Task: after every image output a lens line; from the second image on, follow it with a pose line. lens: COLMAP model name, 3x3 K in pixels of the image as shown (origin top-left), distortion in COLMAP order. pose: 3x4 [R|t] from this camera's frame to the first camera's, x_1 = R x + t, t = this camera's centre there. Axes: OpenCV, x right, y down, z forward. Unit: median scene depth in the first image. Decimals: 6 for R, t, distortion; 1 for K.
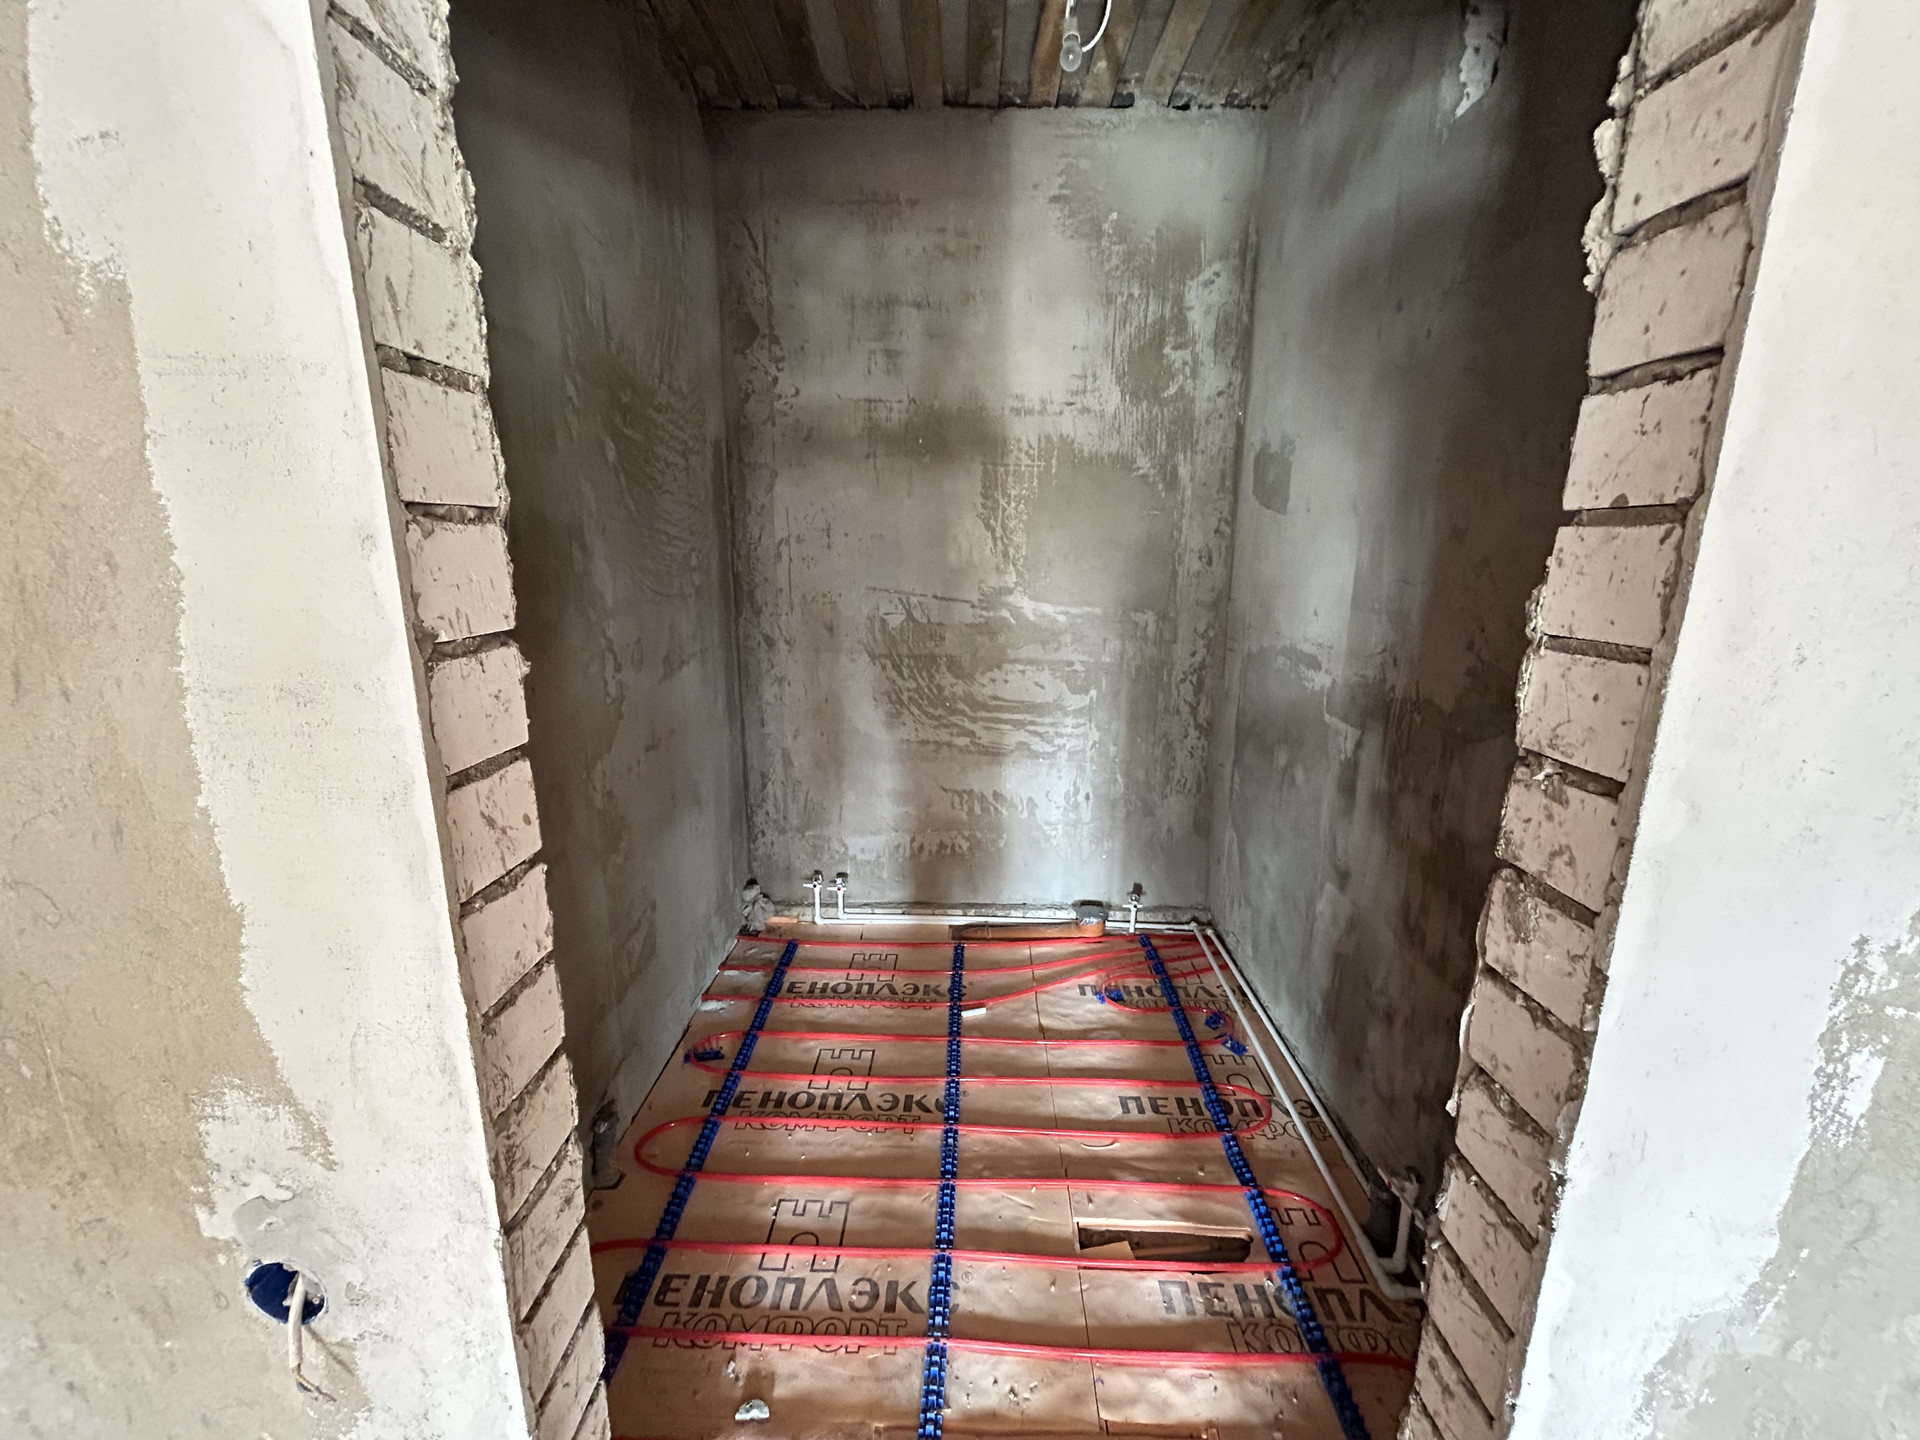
lens RADIAL K [[761.4, 0, 956.6], [0, 761.4, 717.3], [0, 0, 1]] dist [-0.005527, -0.000944]
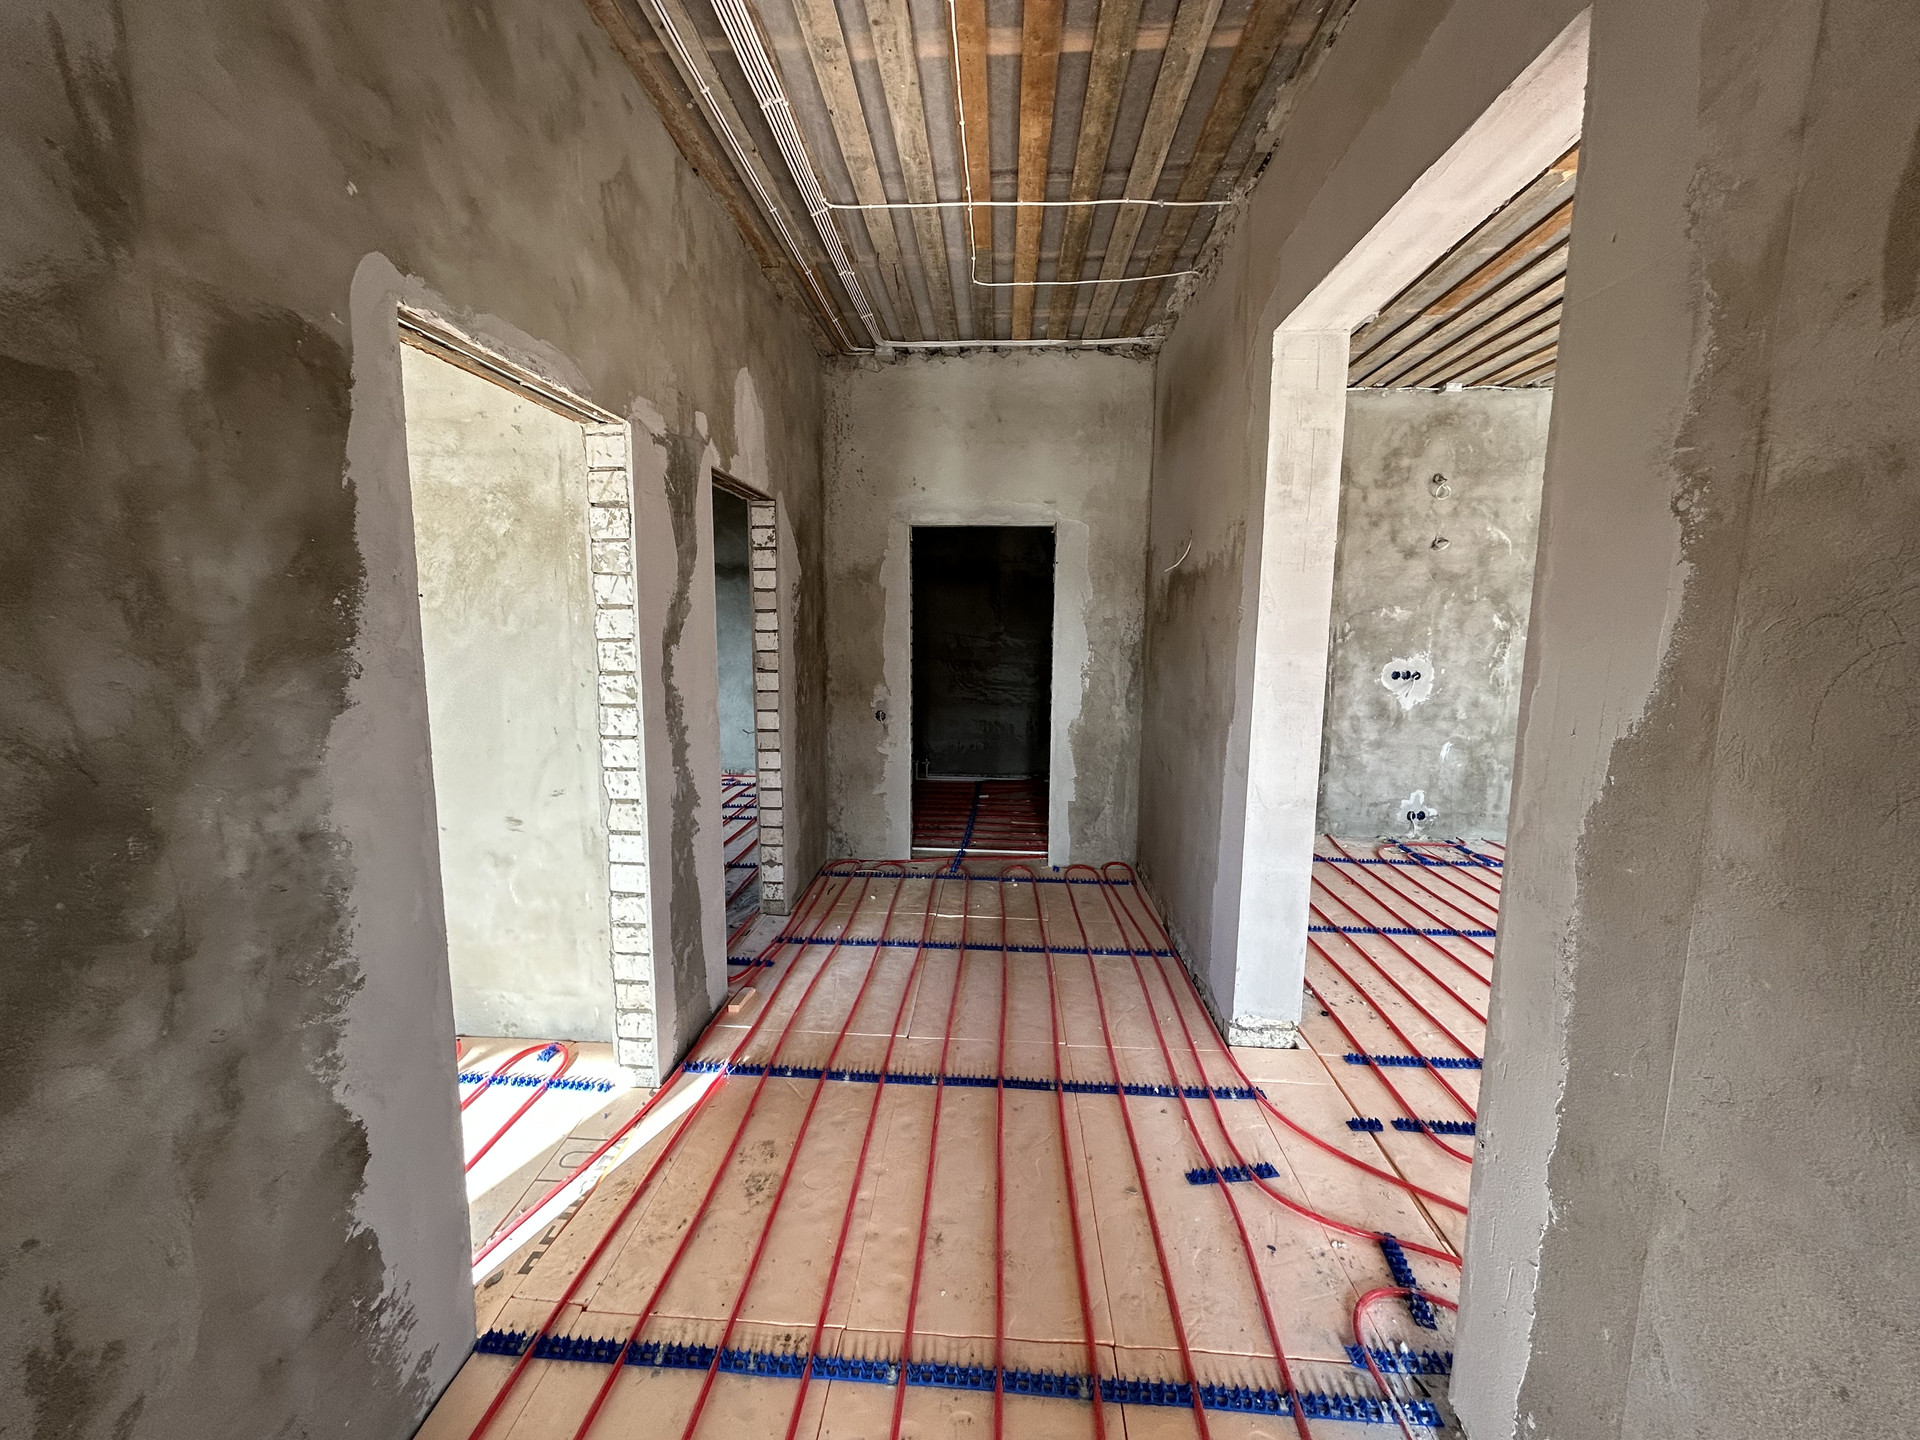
lens RADIAL K [[761.4, 0, 963.5], [0, 761.4, 722.7], [0, 0, 1]] dist [-0.005527, -0.000944]
pose [[0.999325, 0.005395, -0.036331, 0.039040], [-0.008281, 0.996779, -0.079771, 0.297410], [0.035784, 0.080018, 0.996151, -1.329548]]
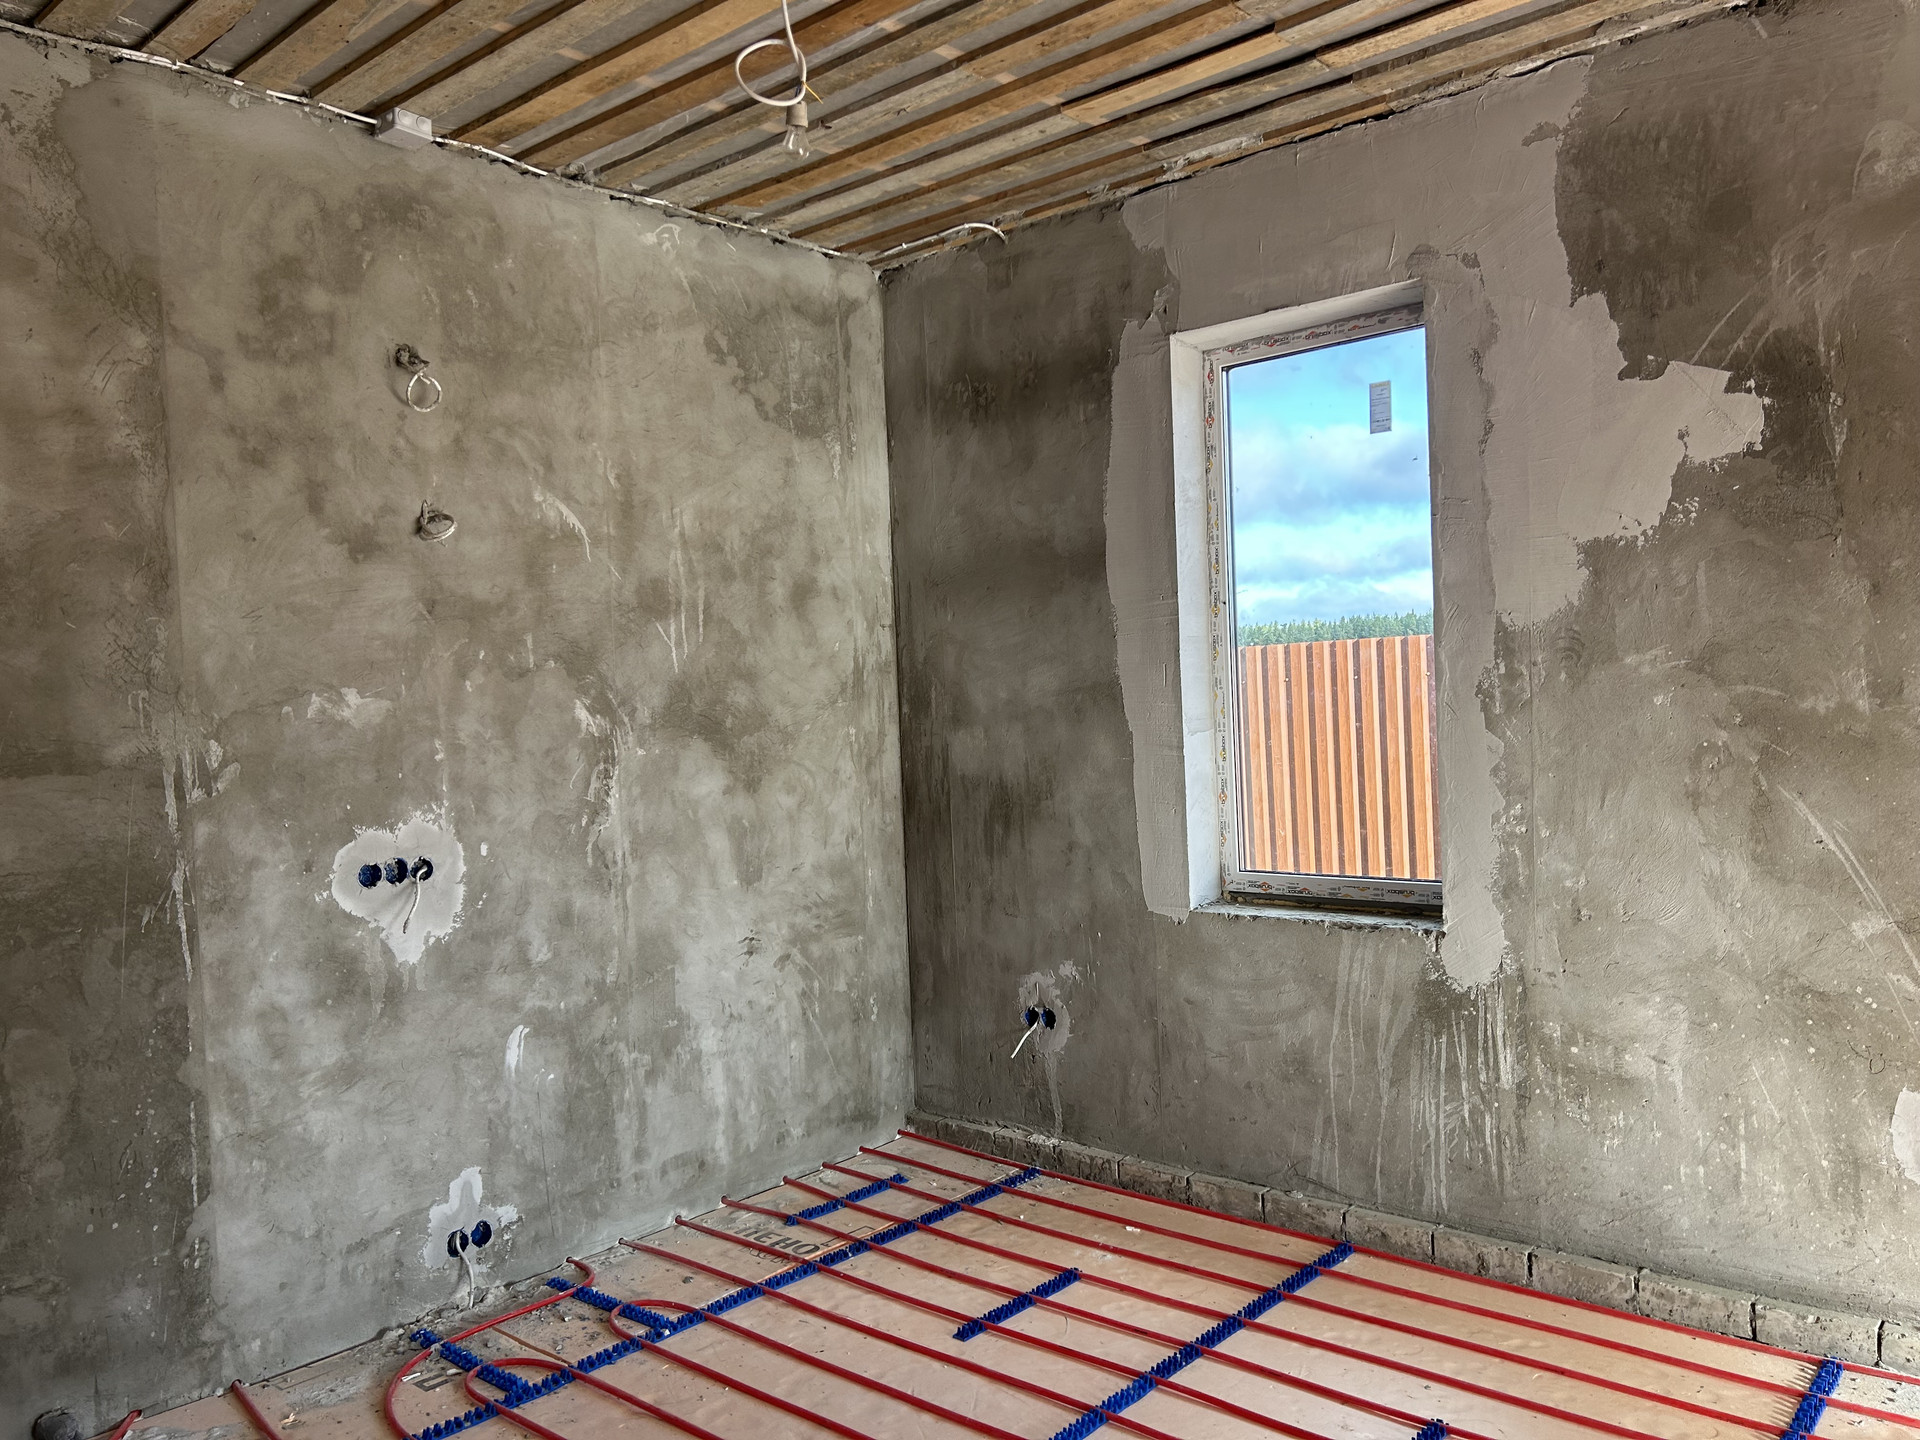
lens RADIAL K [[1421.3, 0, 970.7], [0, 1421.3, 726.0], [0, 0, 1]] dist [0.060322, -0.069667]
pose [[0.631625, -0.049829, 0.773671, 0.191191], [0.212460, 0.970854, -0.110923, 0.232834], [-0.745595, 0.234436, 0.623802, -1.041129]]
